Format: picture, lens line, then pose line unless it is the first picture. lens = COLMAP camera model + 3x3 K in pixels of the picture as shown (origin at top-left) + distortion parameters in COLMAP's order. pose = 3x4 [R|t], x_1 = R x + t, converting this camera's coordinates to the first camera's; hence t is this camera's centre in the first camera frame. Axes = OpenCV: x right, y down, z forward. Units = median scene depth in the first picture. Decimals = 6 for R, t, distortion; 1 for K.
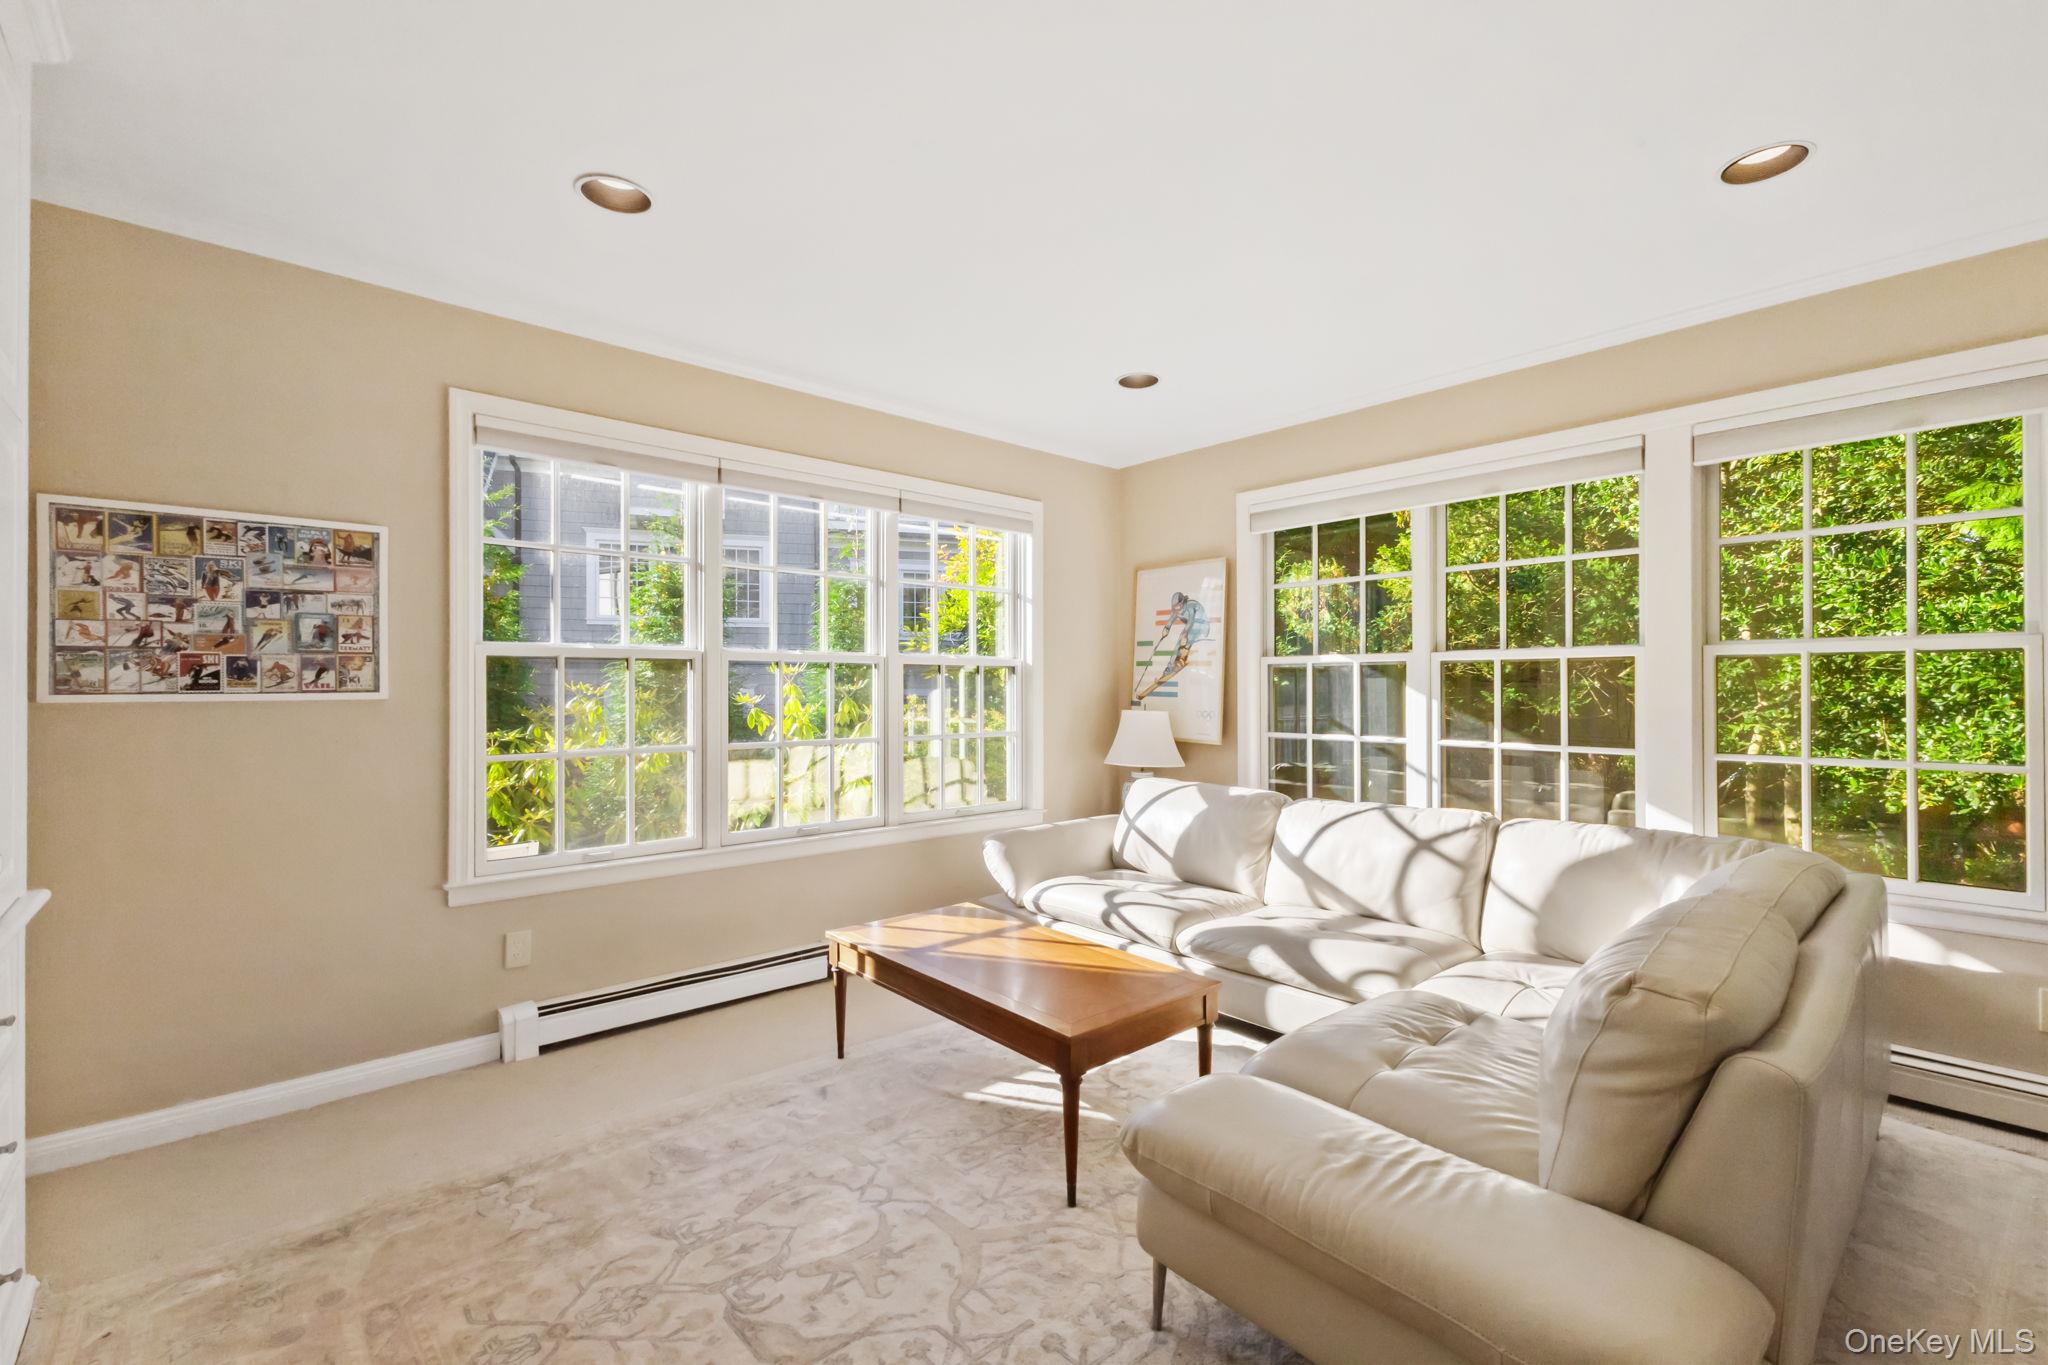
lens RADIAL K [[886.5, 0, 1027.4], [0, 886.5, 683.9], [0, 0, 1]] dist [0.007560, -0.002142]
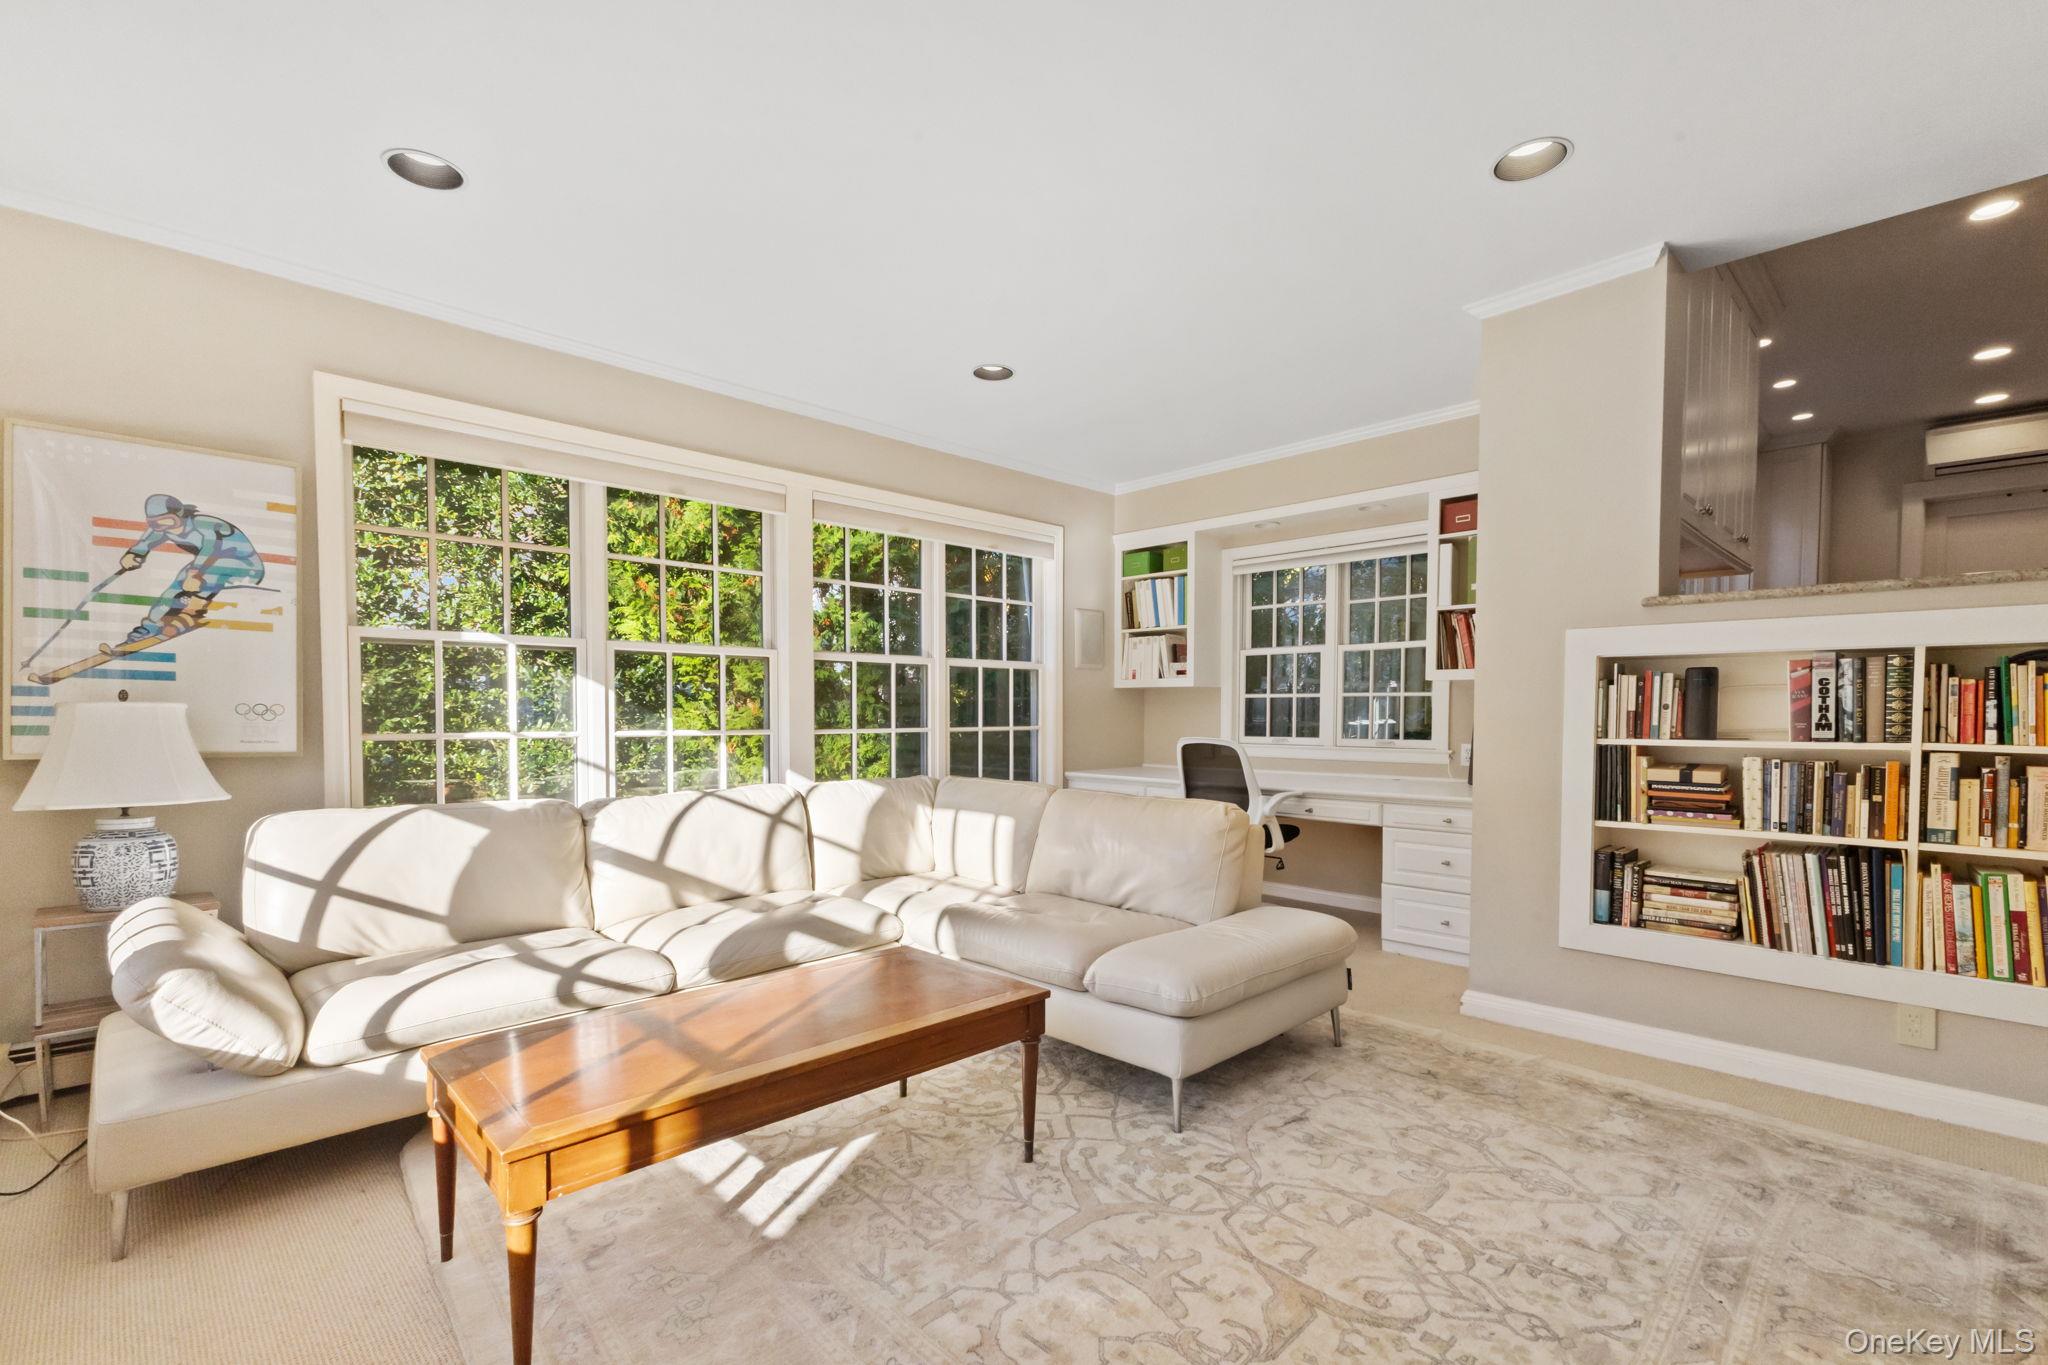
lens RADIAL K [[886.5, 0, 1063.4], [0, 886.5, 731.1], [0, 0, 1]] dist [0.007560, -0.002142]
pose [[-0.060048, -0.019904, 0.997997, -0.621278], [-0.005536, 0.999792, 0.019606, 0.046936], [-0.998180, -0.004347, -0.060146, 0.662950]]
